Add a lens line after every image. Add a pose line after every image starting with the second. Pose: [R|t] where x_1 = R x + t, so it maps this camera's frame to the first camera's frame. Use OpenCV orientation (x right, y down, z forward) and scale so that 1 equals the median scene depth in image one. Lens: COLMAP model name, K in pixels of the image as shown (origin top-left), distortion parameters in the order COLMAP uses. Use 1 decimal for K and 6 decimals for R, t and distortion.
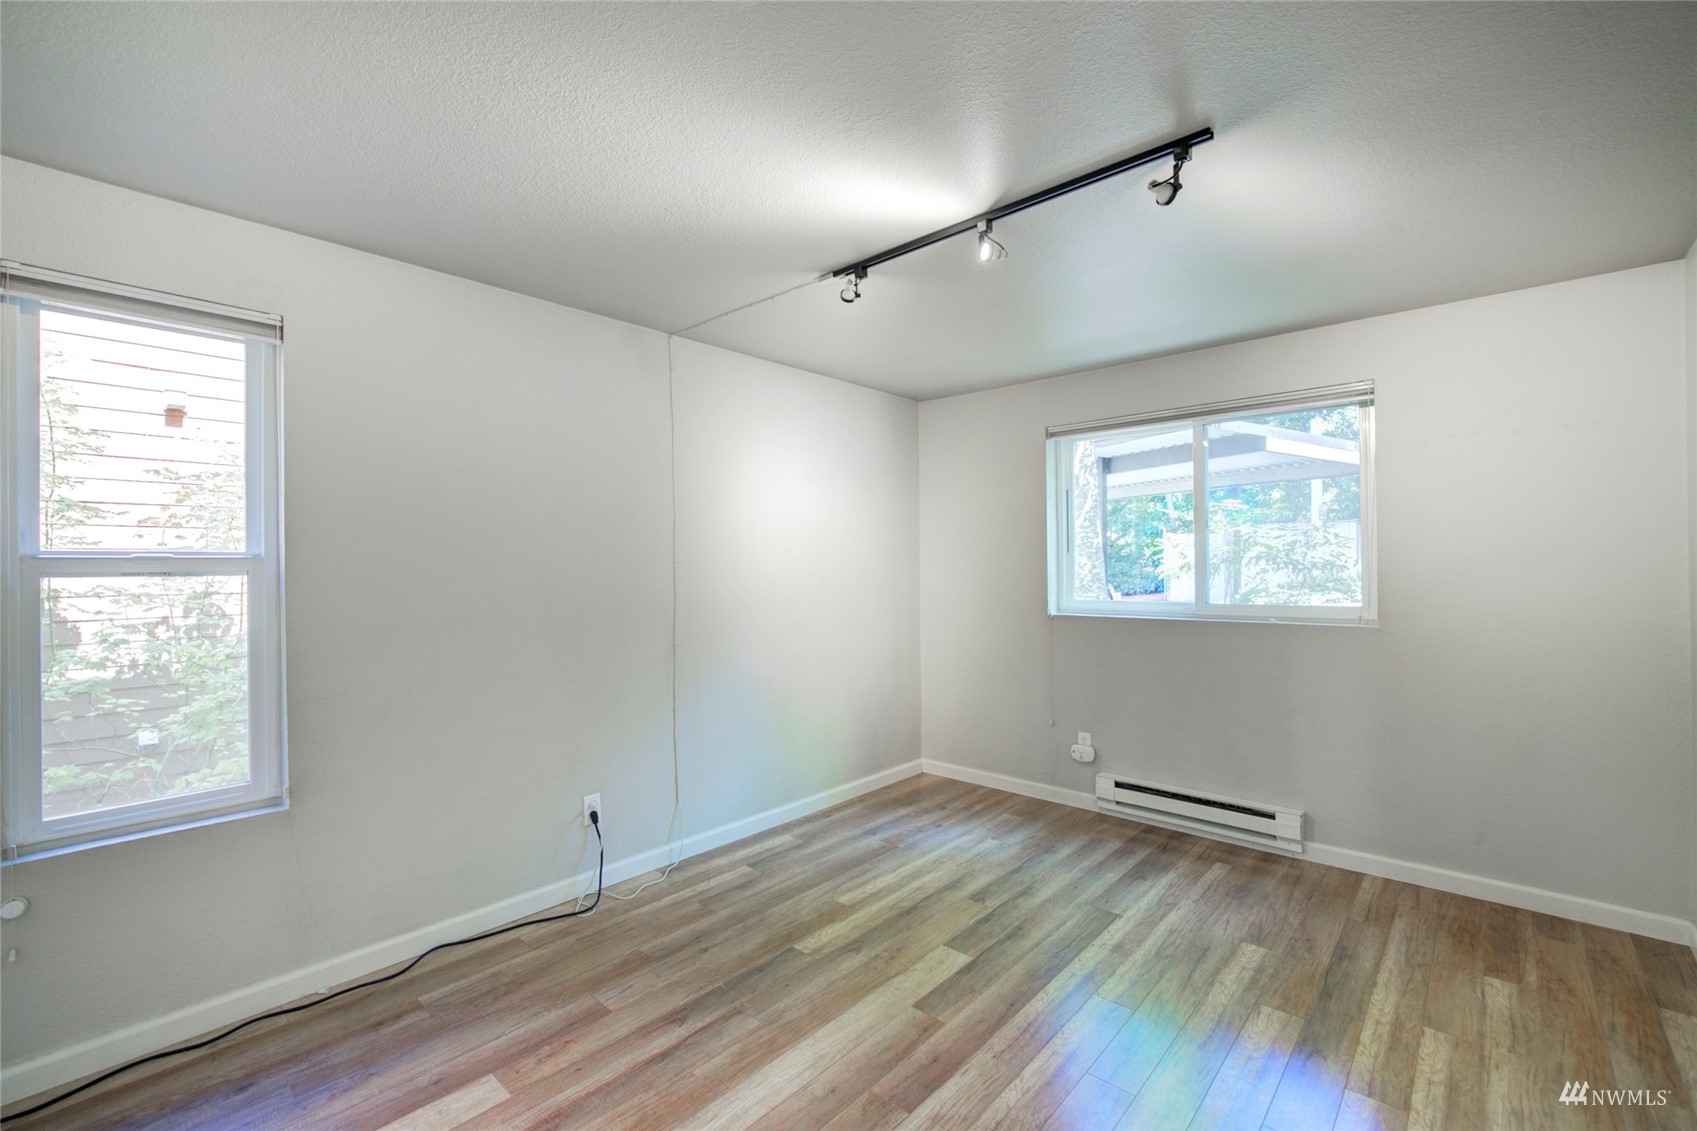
lens RADIAL K [[742.3, 0, 846.3], [0, 742.3, 559.4], [0, 0, 1]] dist [-0.009333, 0.000354]
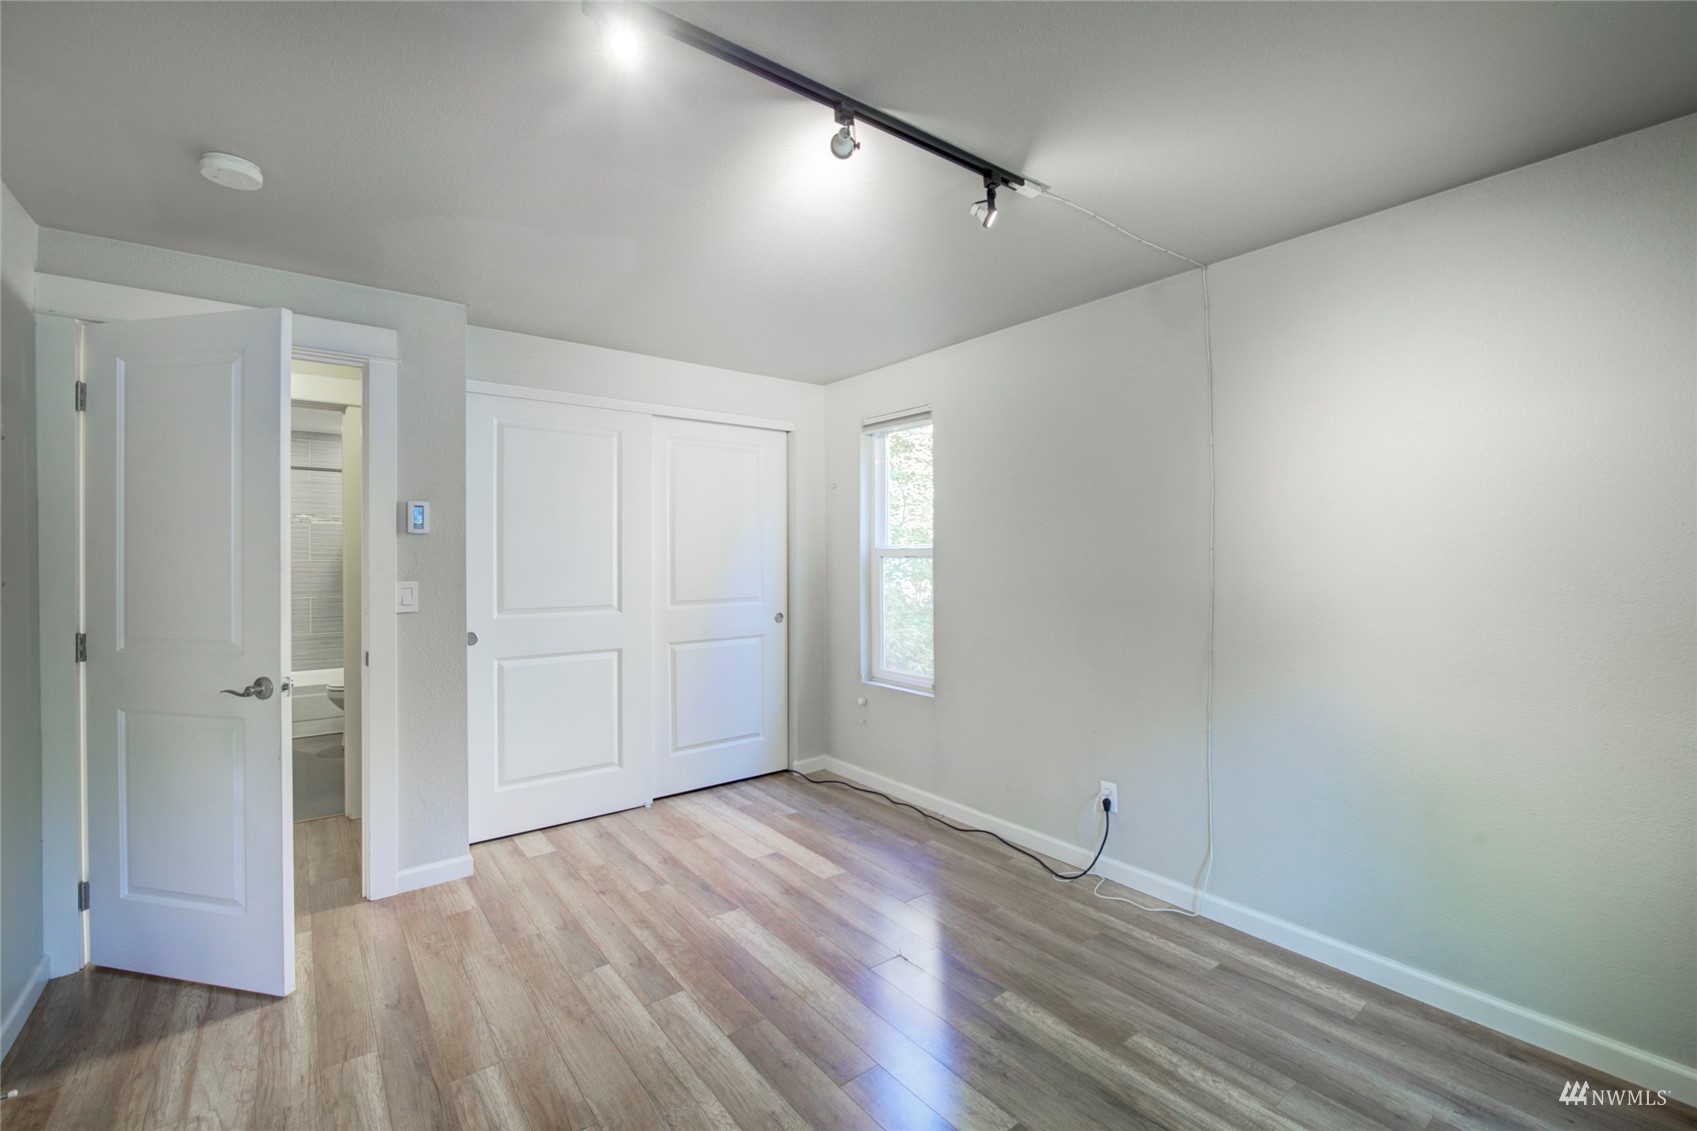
lens RADIAL K [[742.3, 0, 846.3], [0, 742.3, 559.4], [0, 0, 1]] dist [-0.009333, 0.000354]
pose [[-0.199015, 0.013978, -0.979897, 0.720468], [0.014641, 0.999829, 0.011288, 0.000957], [0.979887, -0.012100, -0.199186, 0.879791]]
